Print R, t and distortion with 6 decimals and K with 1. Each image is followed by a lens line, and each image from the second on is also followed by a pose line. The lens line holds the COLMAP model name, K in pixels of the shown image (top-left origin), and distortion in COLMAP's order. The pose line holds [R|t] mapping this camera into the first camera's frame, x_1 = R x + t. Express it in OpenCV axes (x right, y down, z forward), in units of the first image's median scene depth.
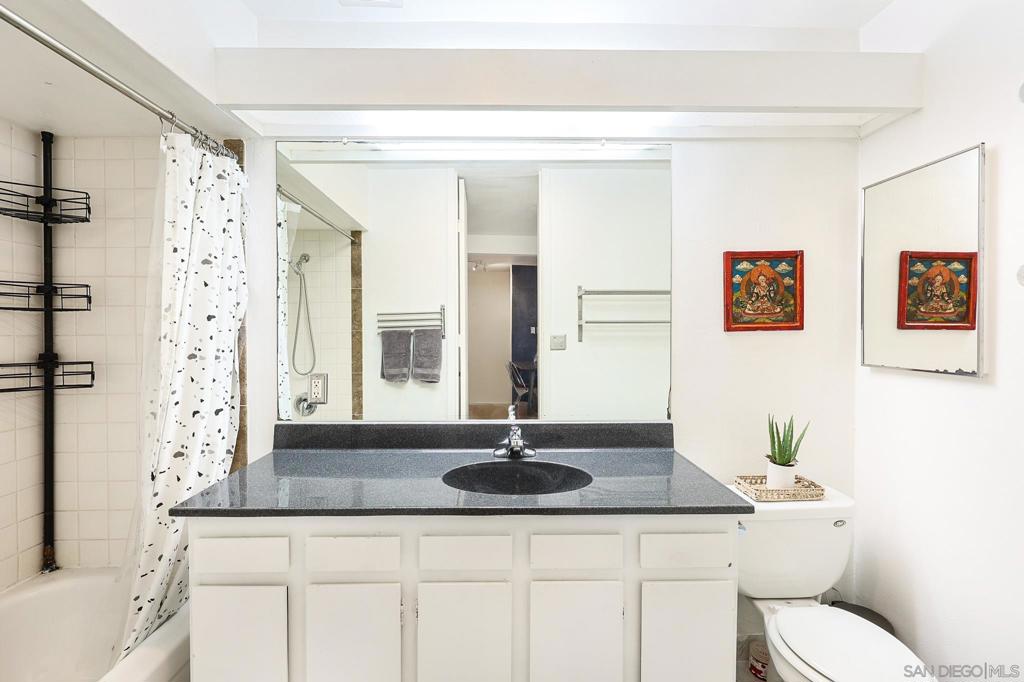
lens RADIAL K [[448.9, 0, 491.8], [0, 448.9, 335.1], [0, 0, 1]] dist [0.000072, 0.000144]
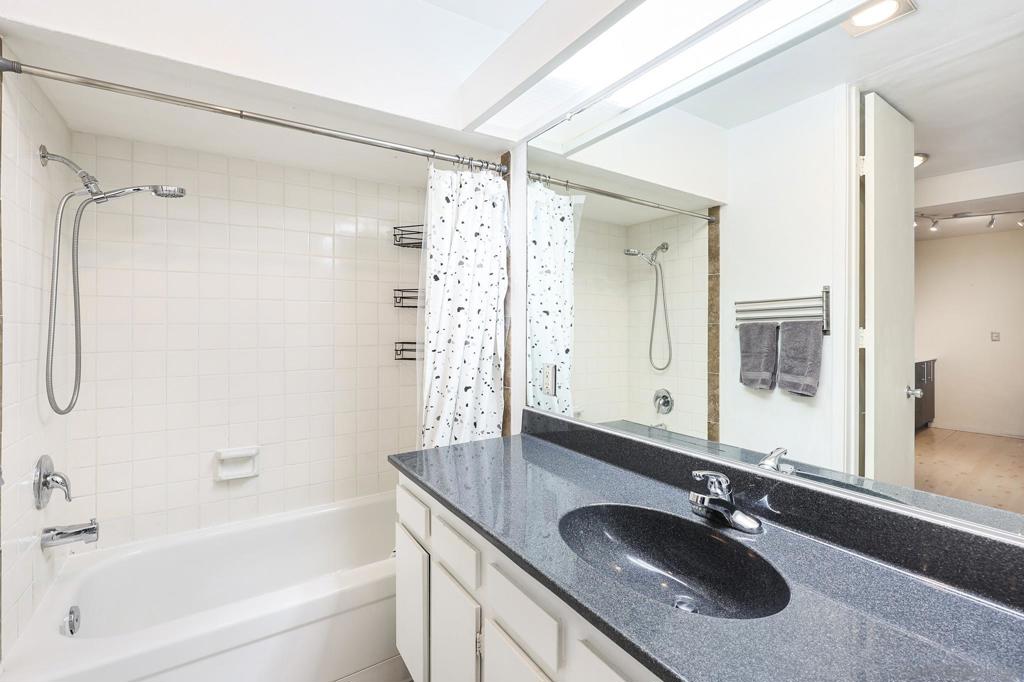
lens RADIAL K [[448.9, 0, 512.2], [0, 448.9, 326.5], [0, 0, 1]] dist [0.000072, 0.000144]
pose [[0.543752, 0.005159, -0.839230, 0.210394], [-0.014637, 0.999887, -0.003337, 0.004511], [0.839118, 0.014098, 0.543766, 0.214980]]
